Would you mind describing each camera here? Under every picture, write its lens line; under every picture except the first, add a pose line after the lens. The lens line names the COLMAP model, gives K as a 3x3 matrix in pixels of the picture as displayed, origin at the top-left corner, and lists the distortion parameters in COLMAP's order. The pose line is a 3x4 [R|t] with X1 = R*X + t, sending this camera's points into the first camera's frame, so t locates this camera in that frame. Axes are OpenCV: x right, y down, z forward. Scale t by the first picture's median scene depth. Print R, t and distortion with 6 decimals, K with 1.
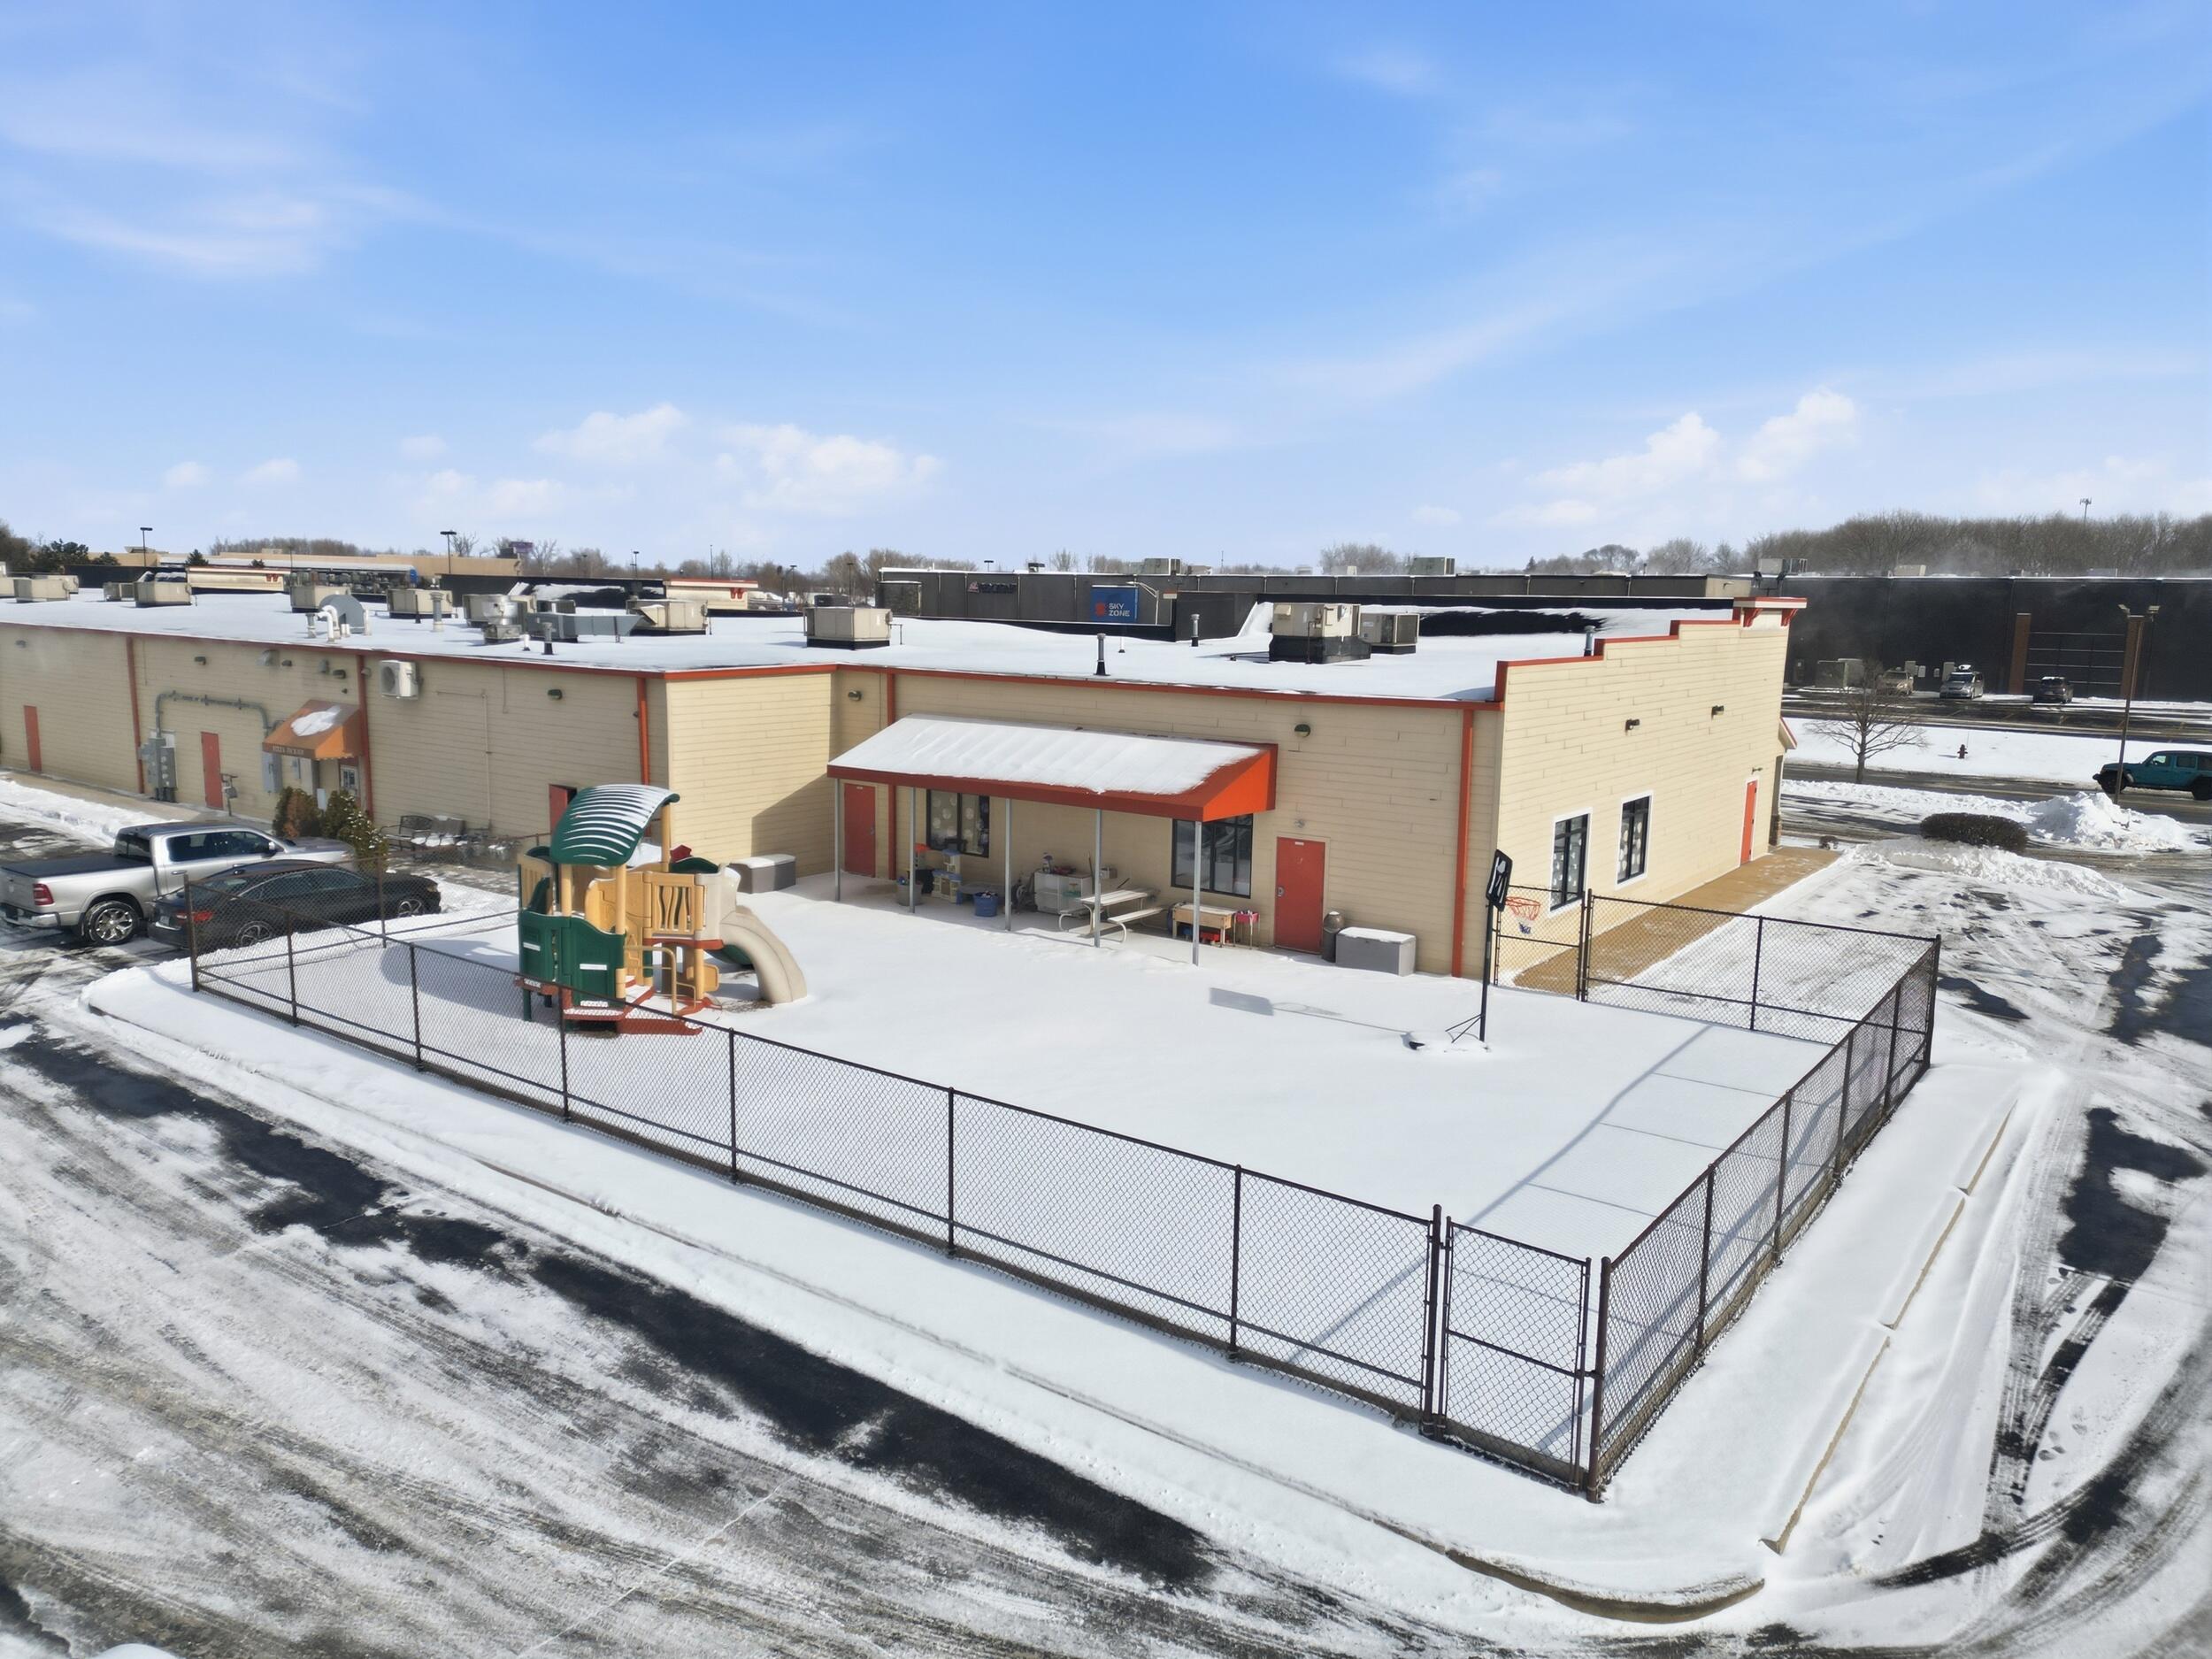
lens RADIAL K [[1518.7, 0, 1094.9], [0, 1518.7, 827.0], [0, 0, 1]] dist [0.090916, -0.087902]
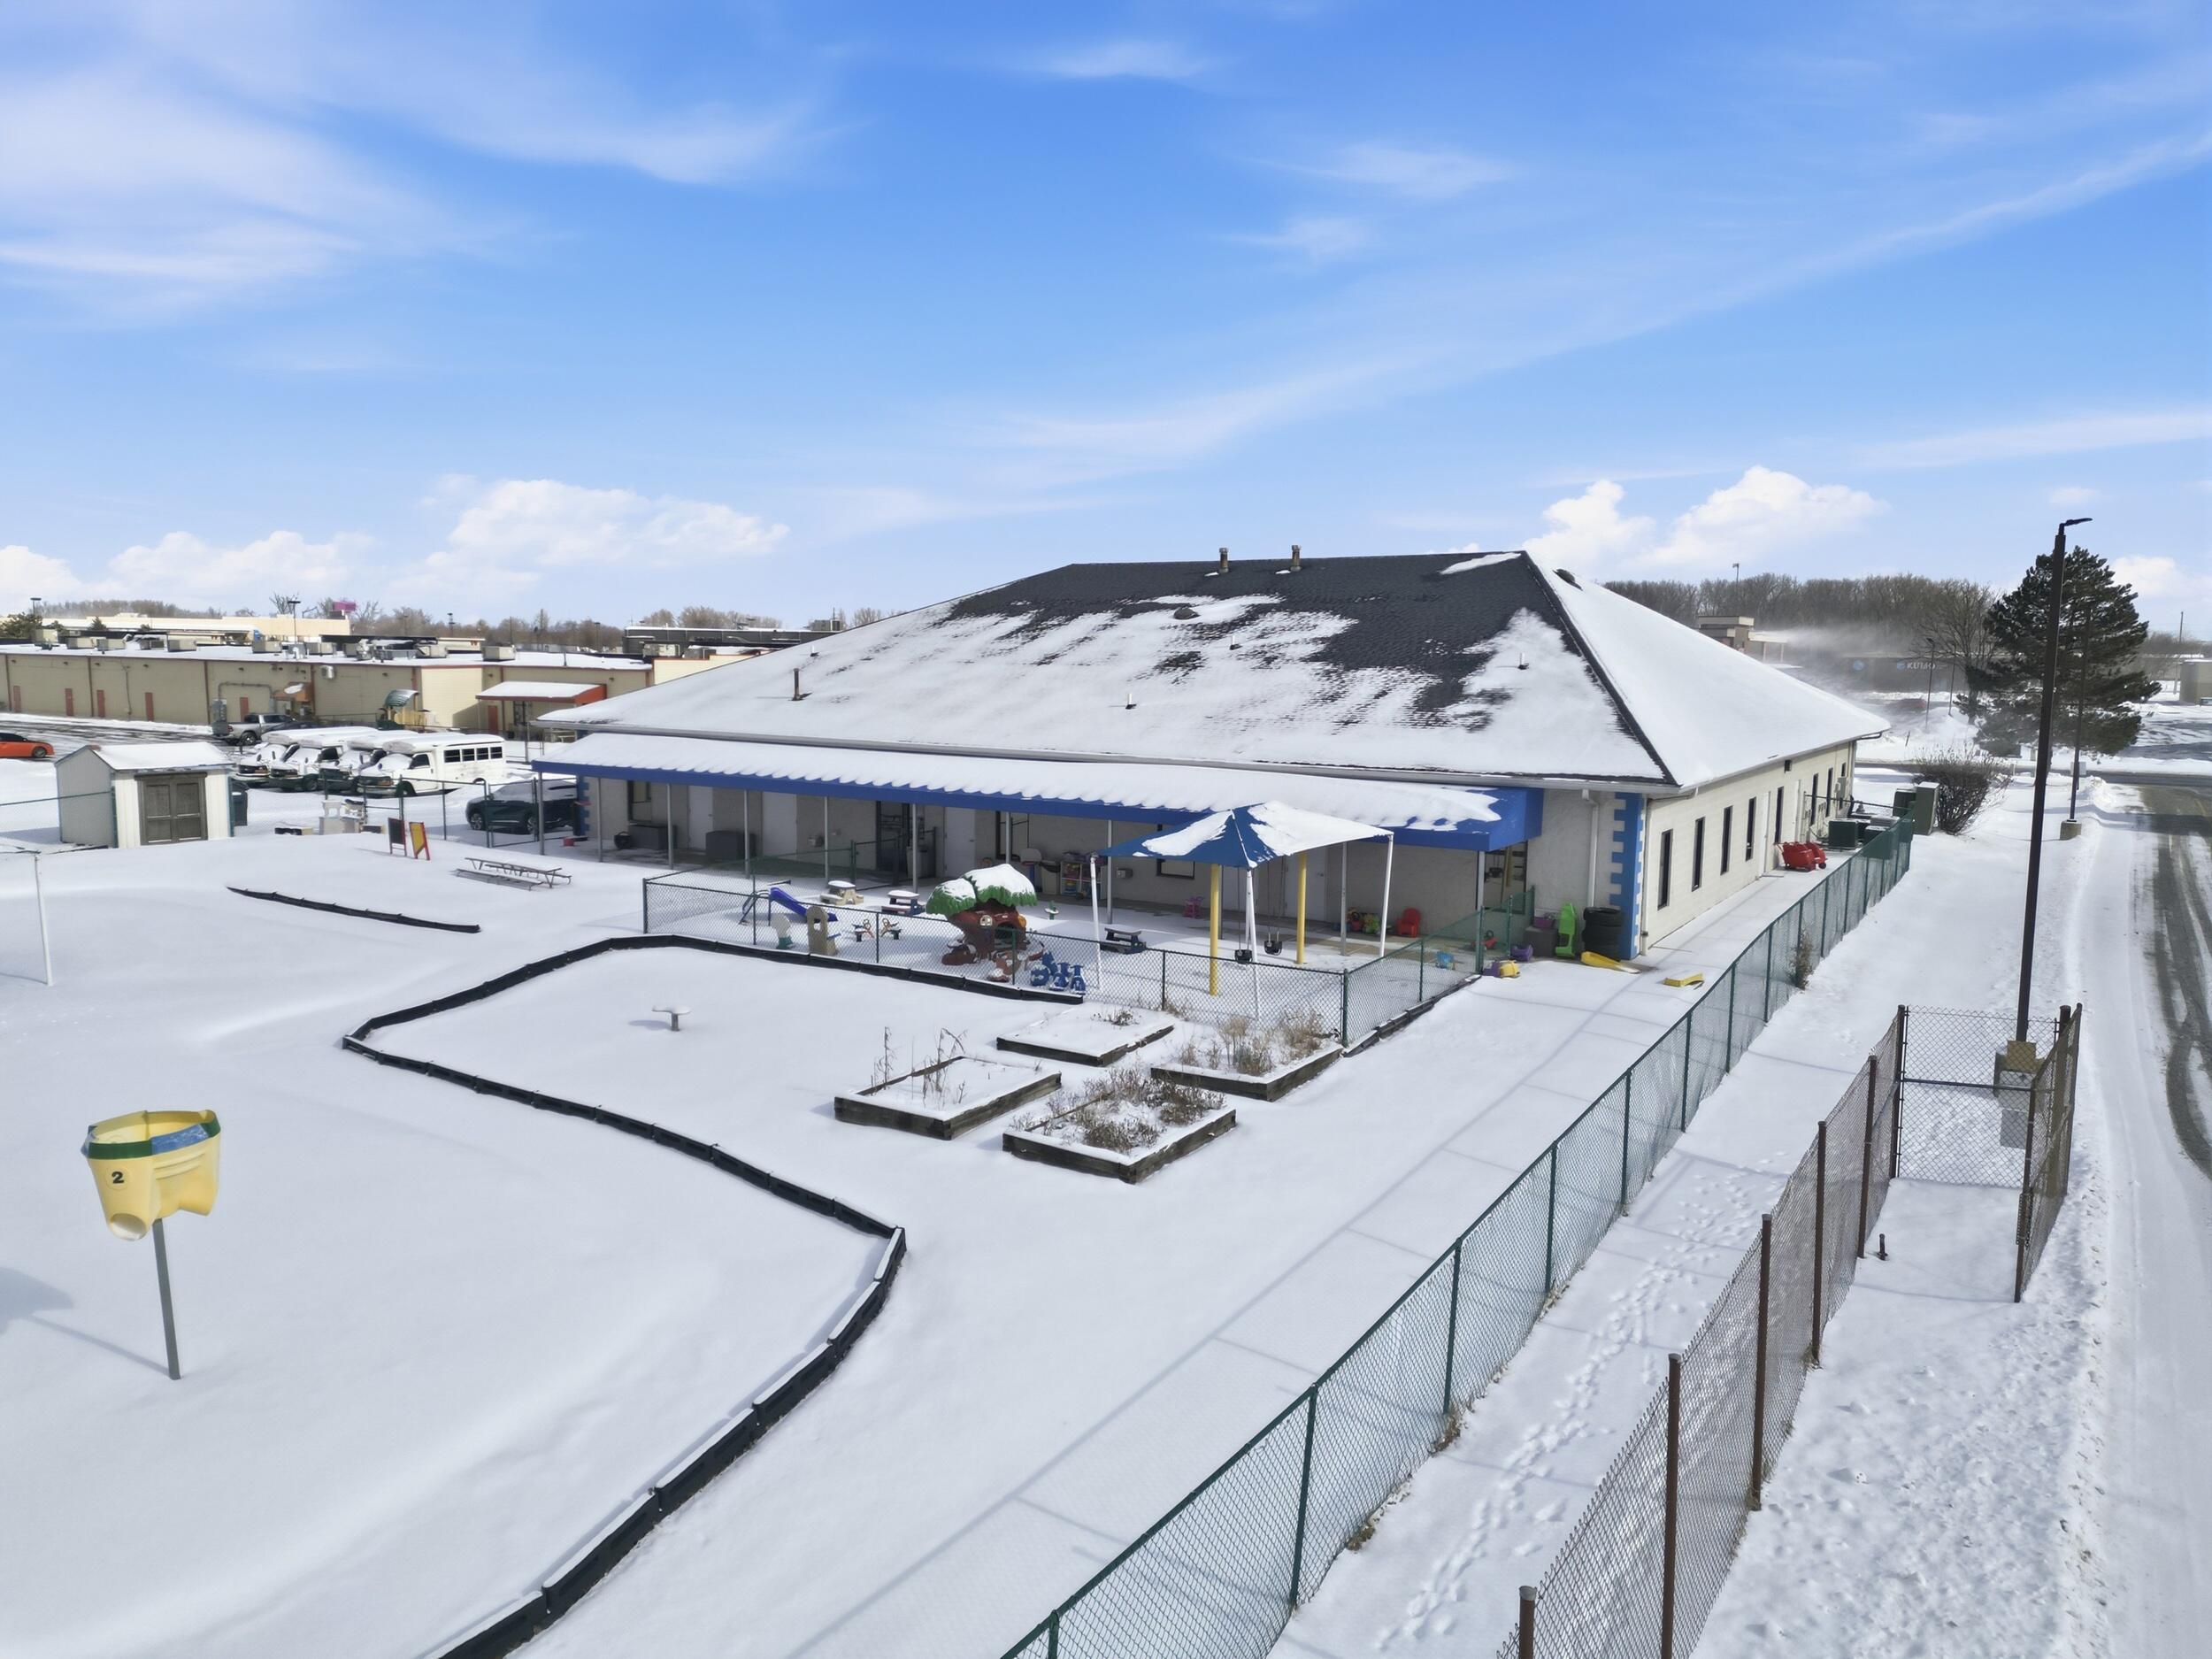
lens RADIAL K [[1518.7, 0, 1094.9], [0, 1518.7, 827.0], [0, 0, 1]] dist [0.090916, -0.087902]
pose [[0.995147, -0.018206, 0.096698, 1.285151], [0.021556, 0.999199, -0.033718, 0.601049], [-0.096007, 0.035639, 0.994742, -3.725736]]
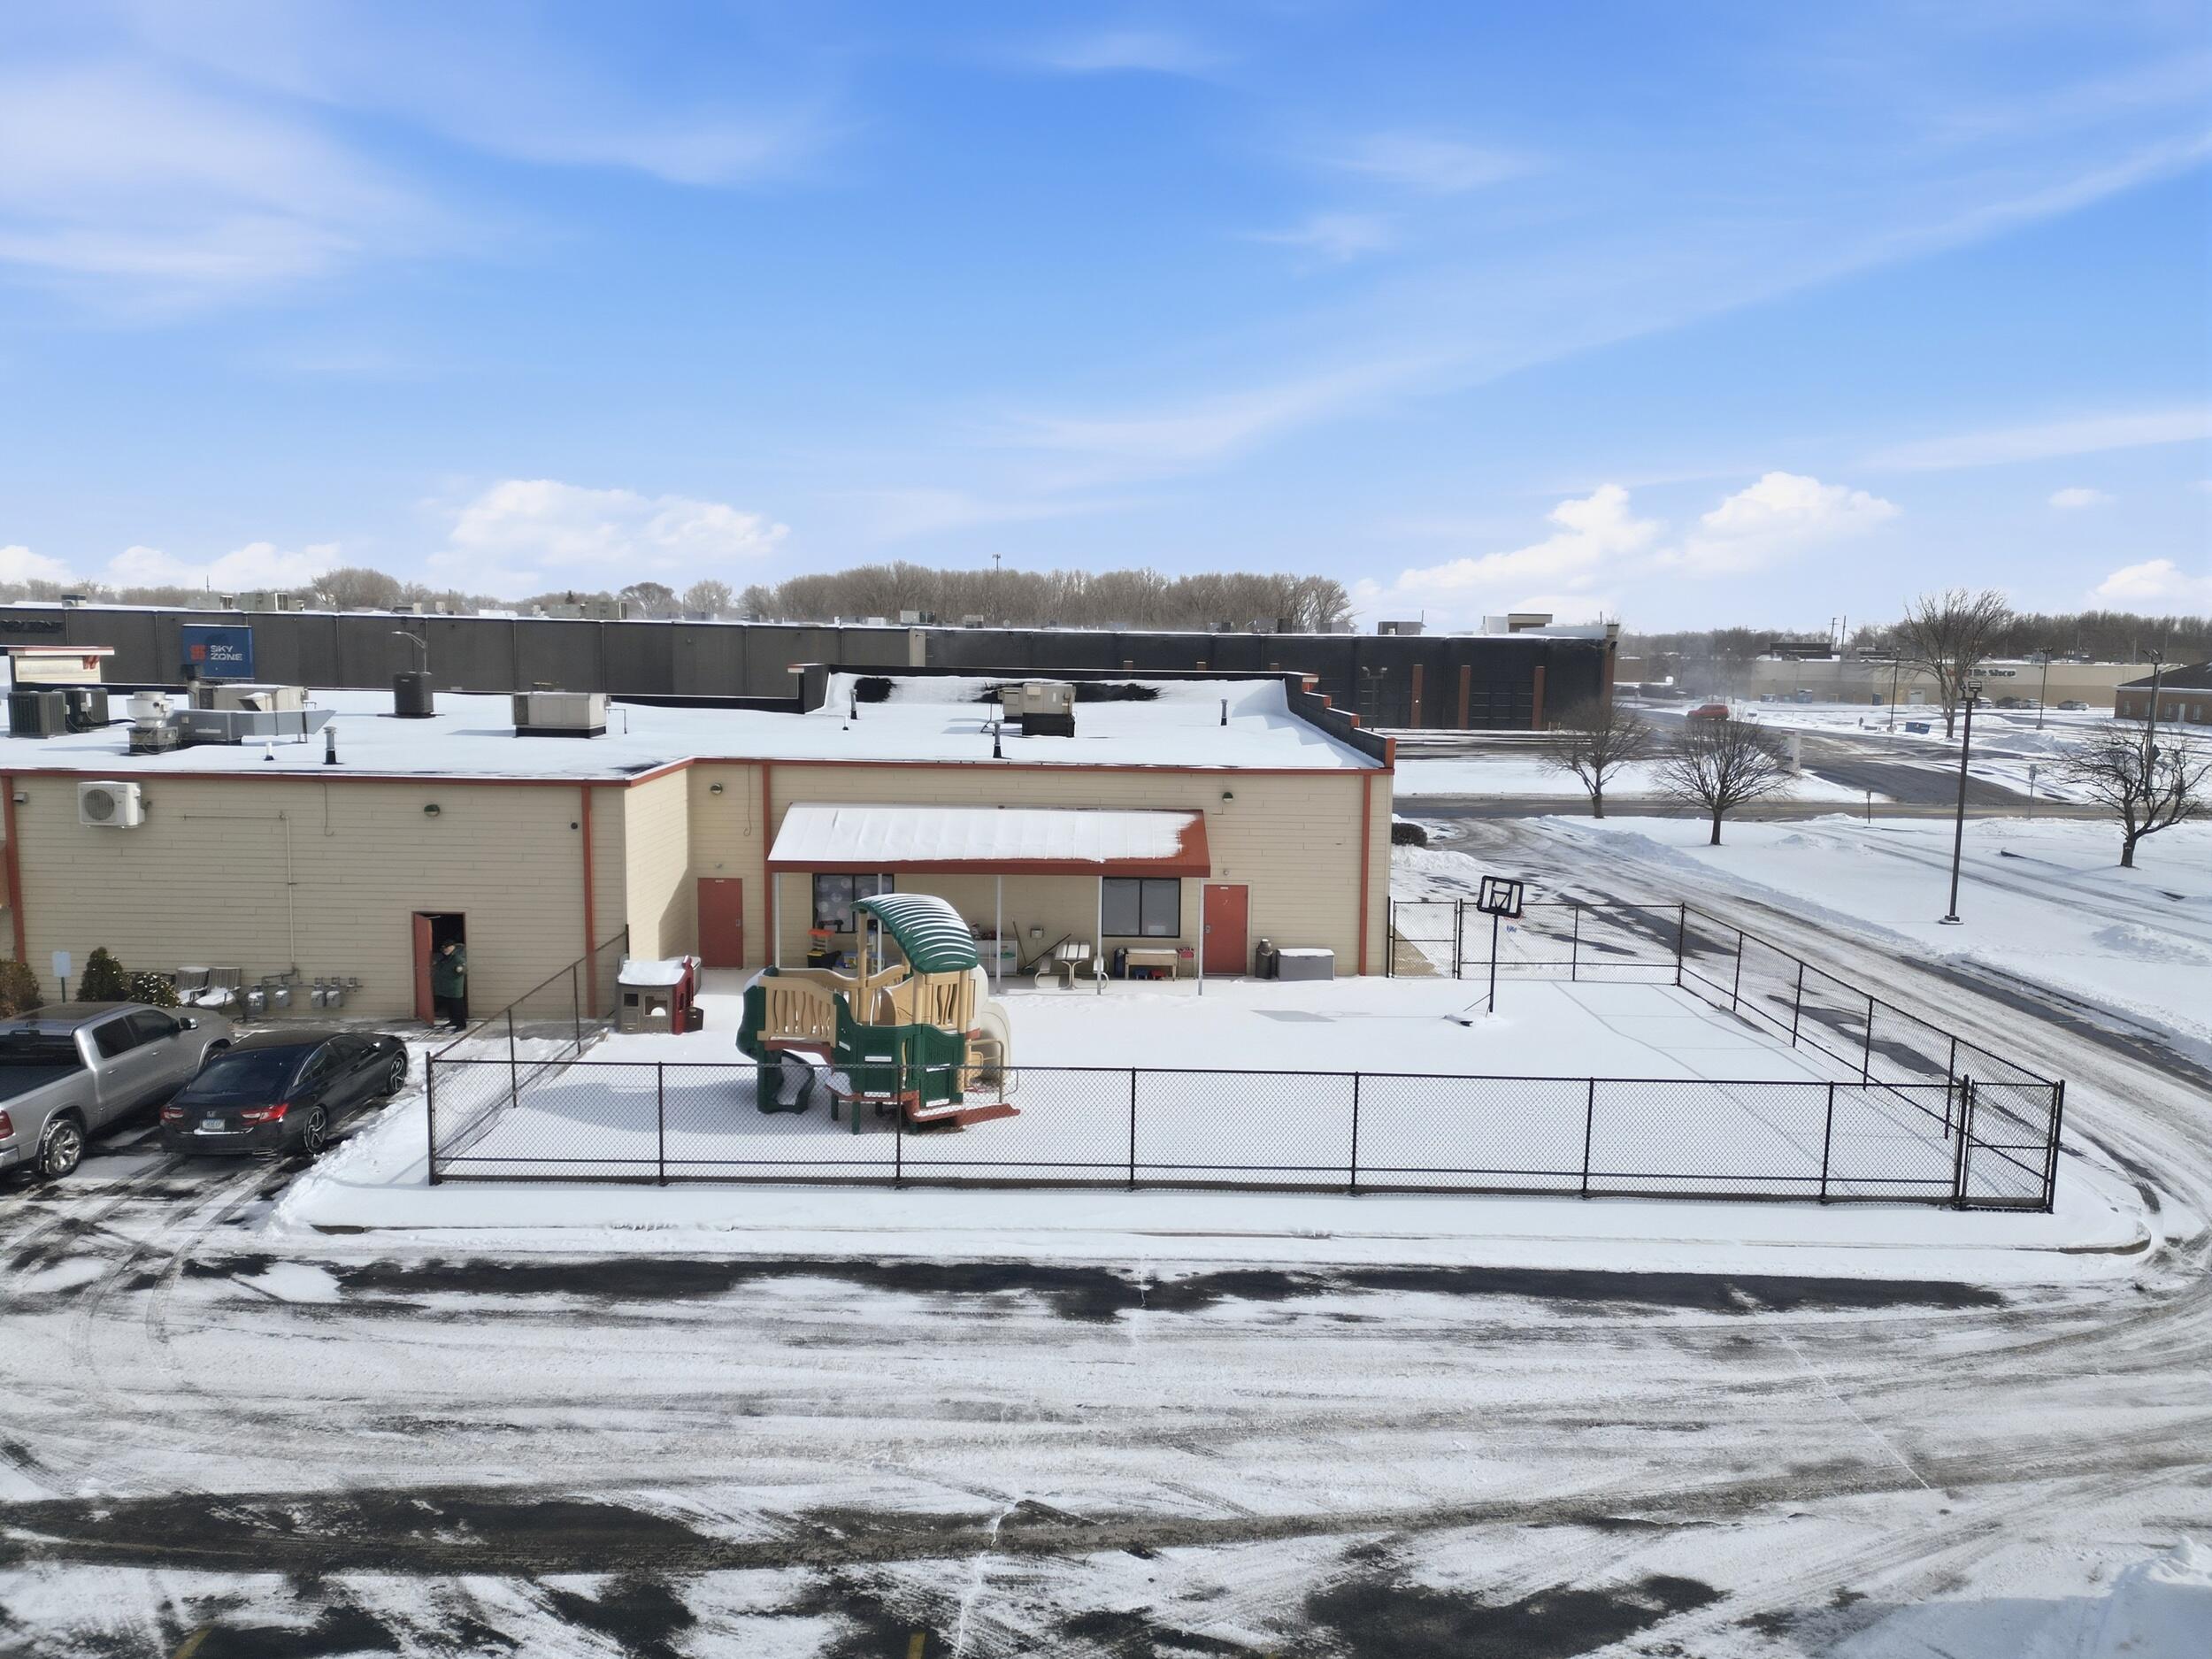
lens RADIAL K [[1518.7, 0, 1094.9], [0, 1518.7, 827.0], [0, 0, 1]] dist [0.090916, -0.087902]
pose [[0.801324, -0.077644, 0.593171, -0.986803], [0.089247, 0.995961, 0.009803, -0.087821], [-0.591536, 0.045084, 0.805017, 0.090204]]
